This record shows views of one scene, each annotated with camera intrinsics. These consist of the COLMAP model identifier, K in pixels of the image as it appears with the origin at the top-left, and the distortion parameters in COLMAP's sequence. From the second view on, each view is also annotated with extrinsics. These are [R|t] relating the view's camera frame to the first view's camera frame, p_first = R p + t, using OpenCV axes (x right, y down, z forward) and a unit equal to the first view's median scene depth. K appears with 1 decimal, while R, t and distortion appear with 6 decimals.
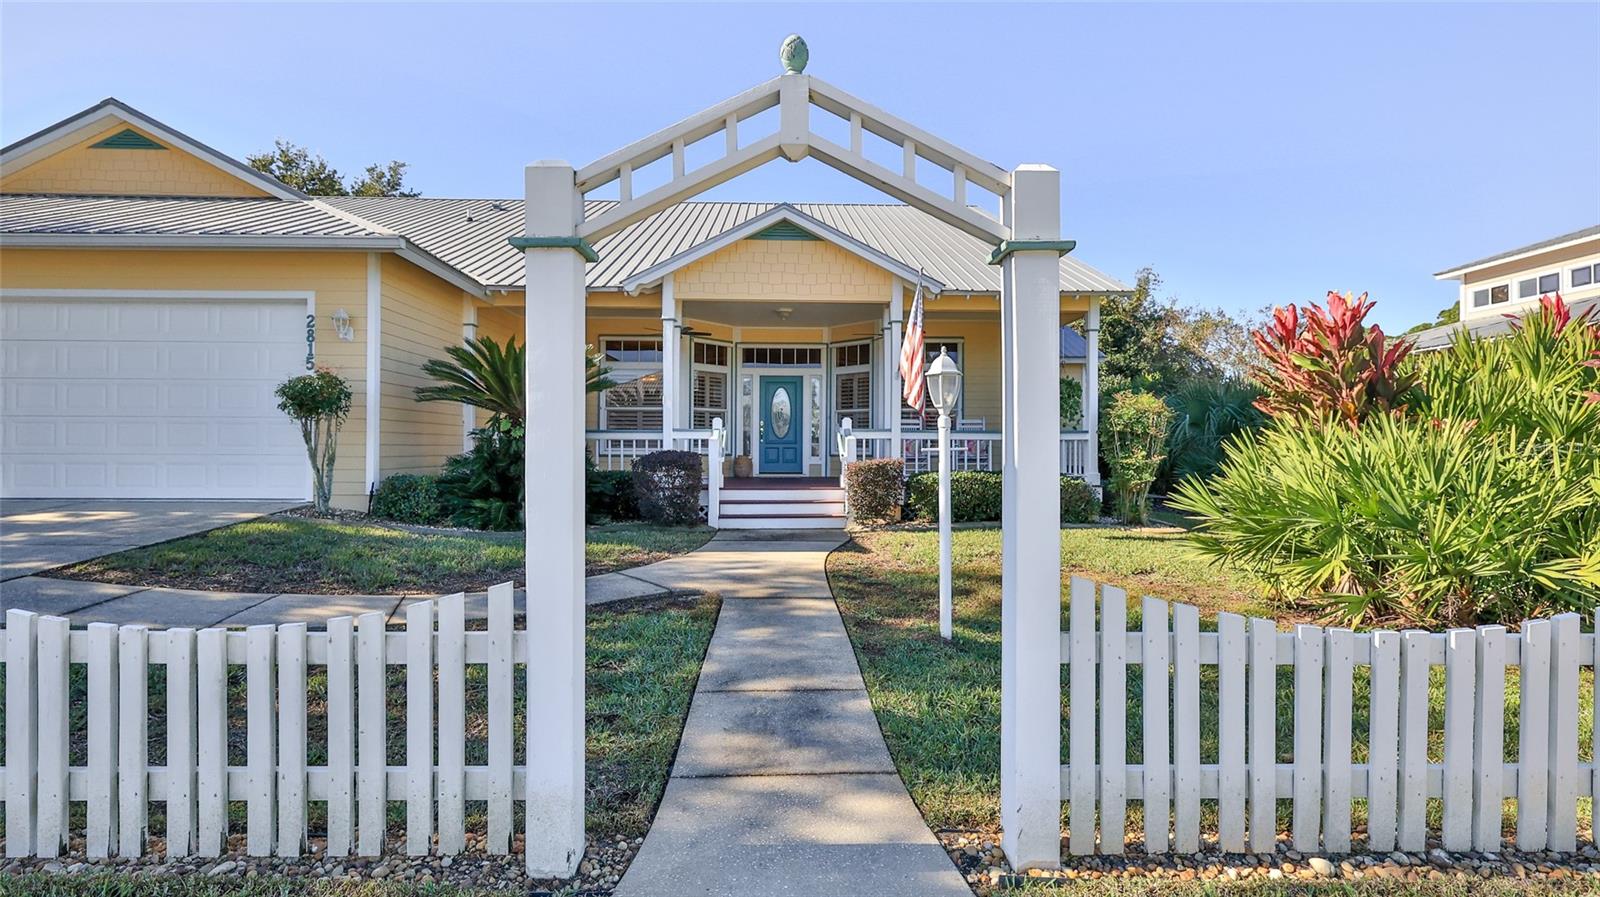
lens RADIAL K [[705.5, 0, 791.5], [0, 705.5, 441.4], [0, 0, 1]] dist [-0.002466, 0.000141]
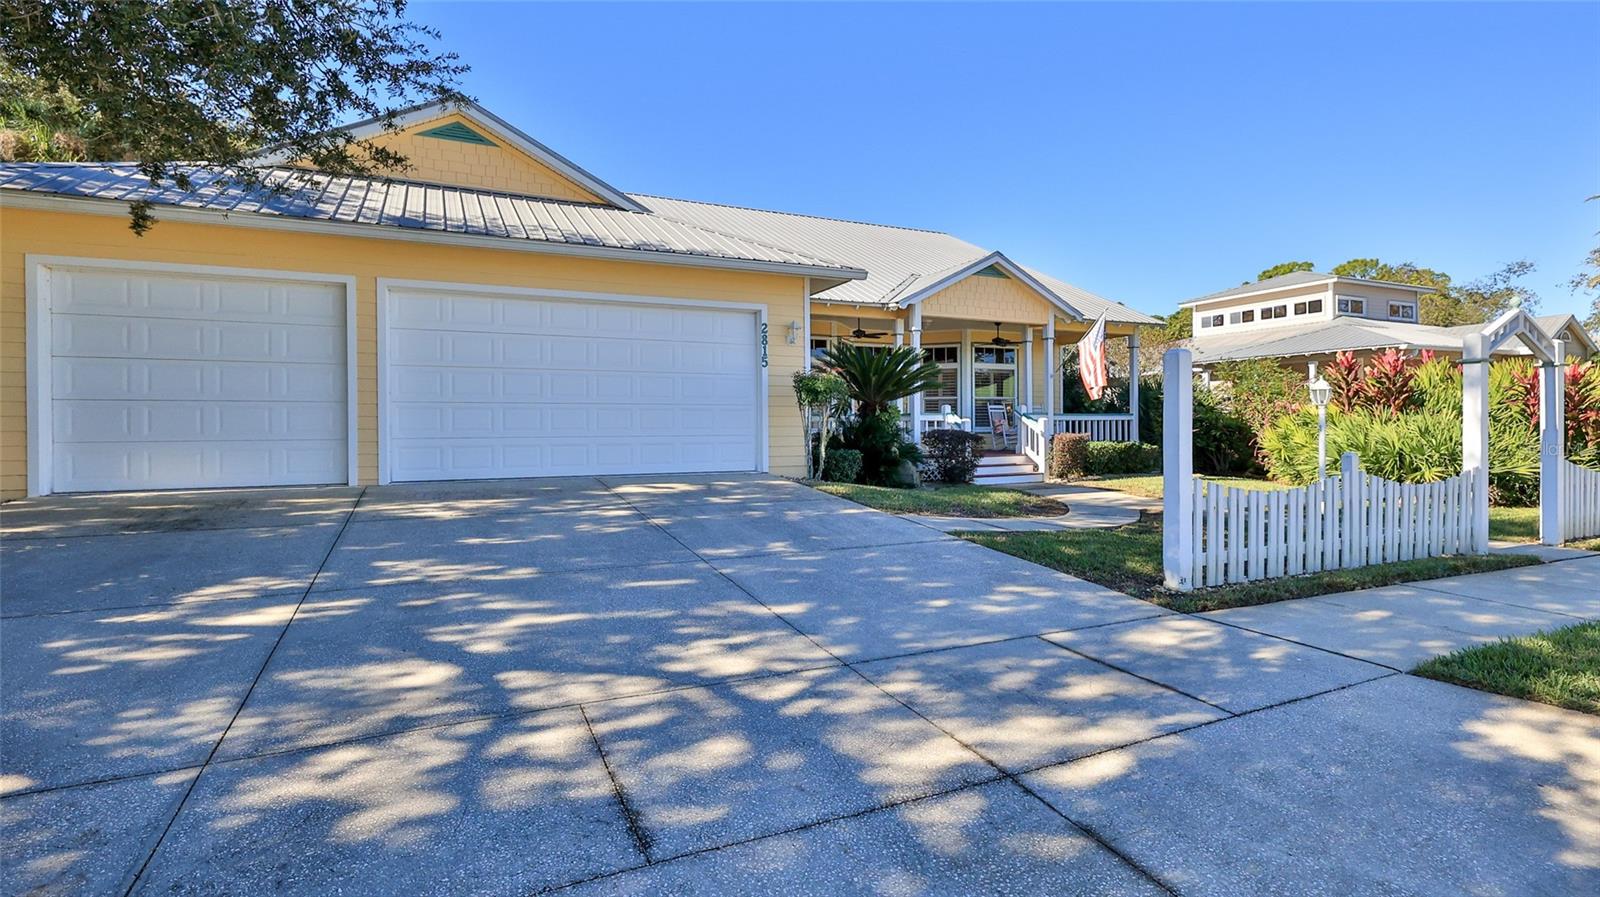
lens RADIAL K [[705.5, 0, 792.9], [0, 705.5, 439.3], [0, 0, 1]] dist [-0.002466, 0.000141]
pose [[0.928664, -0.015851, 0.370584, -0.882460], [0.005973, 0.999596, 0.027786, -0.006809], [-0.370874, -0.023591, 0.928383, -0.147972]]
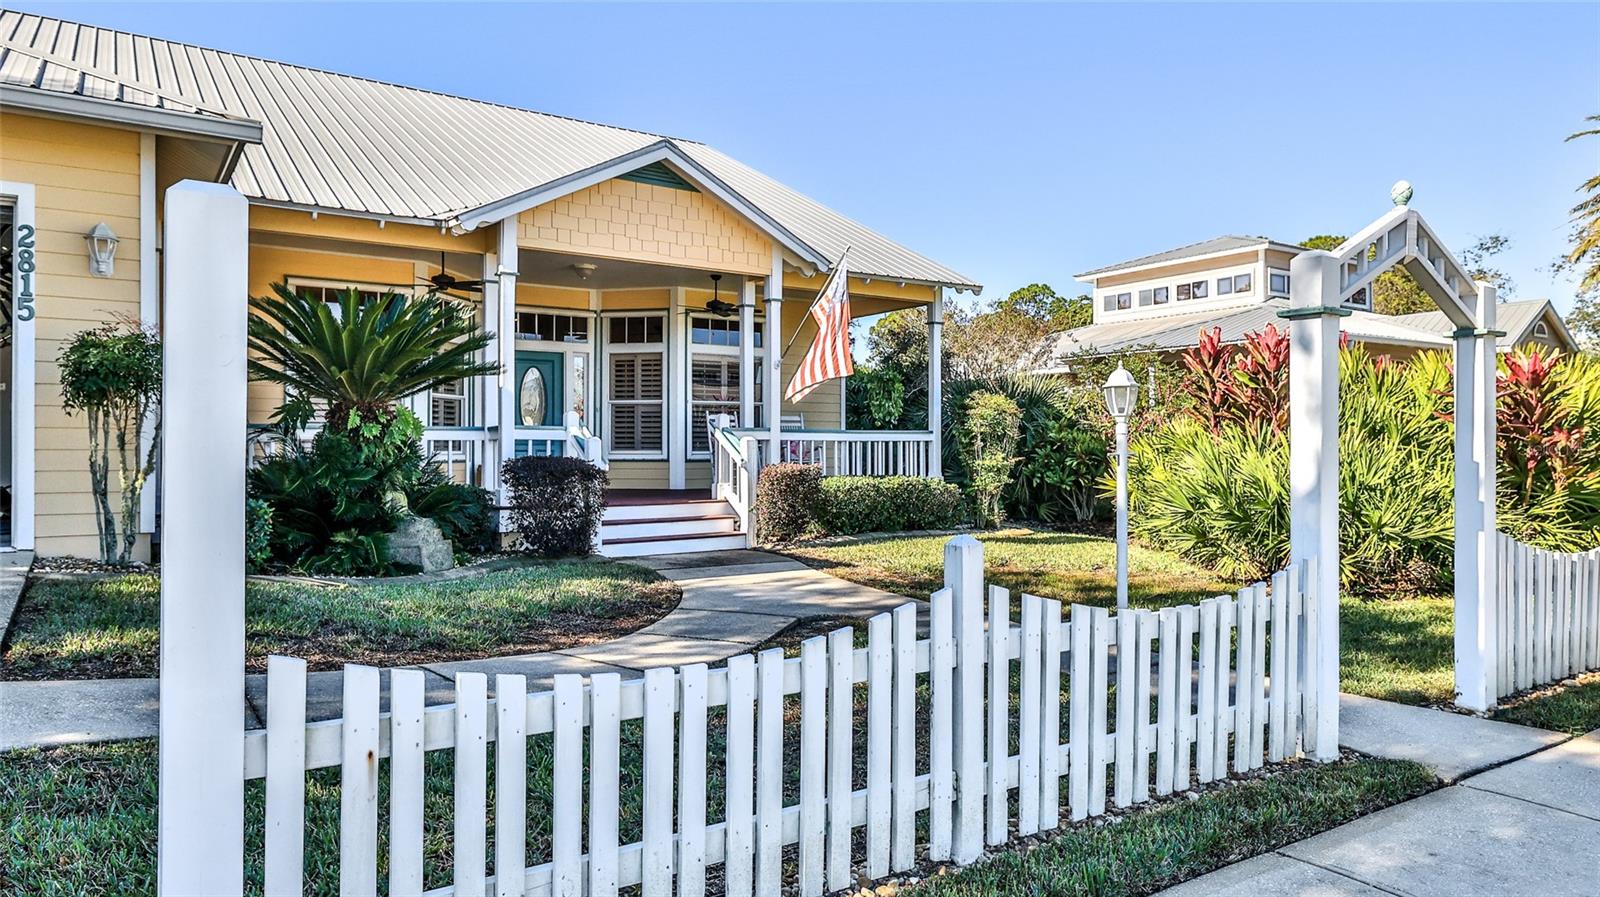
lens RADIAL K [[980.7, 0, 788.7], [0, 980.7, 458.4], [0, 0, 1]] dist [0.005564, -0.003527]
pose [[0.851801, -0.009516, 0.523779, -0.456749], [-0.002505, 0.999750, 0.022237, -0.007092], [-0.523859, -0.020253, 0.851564, -0.009292]]
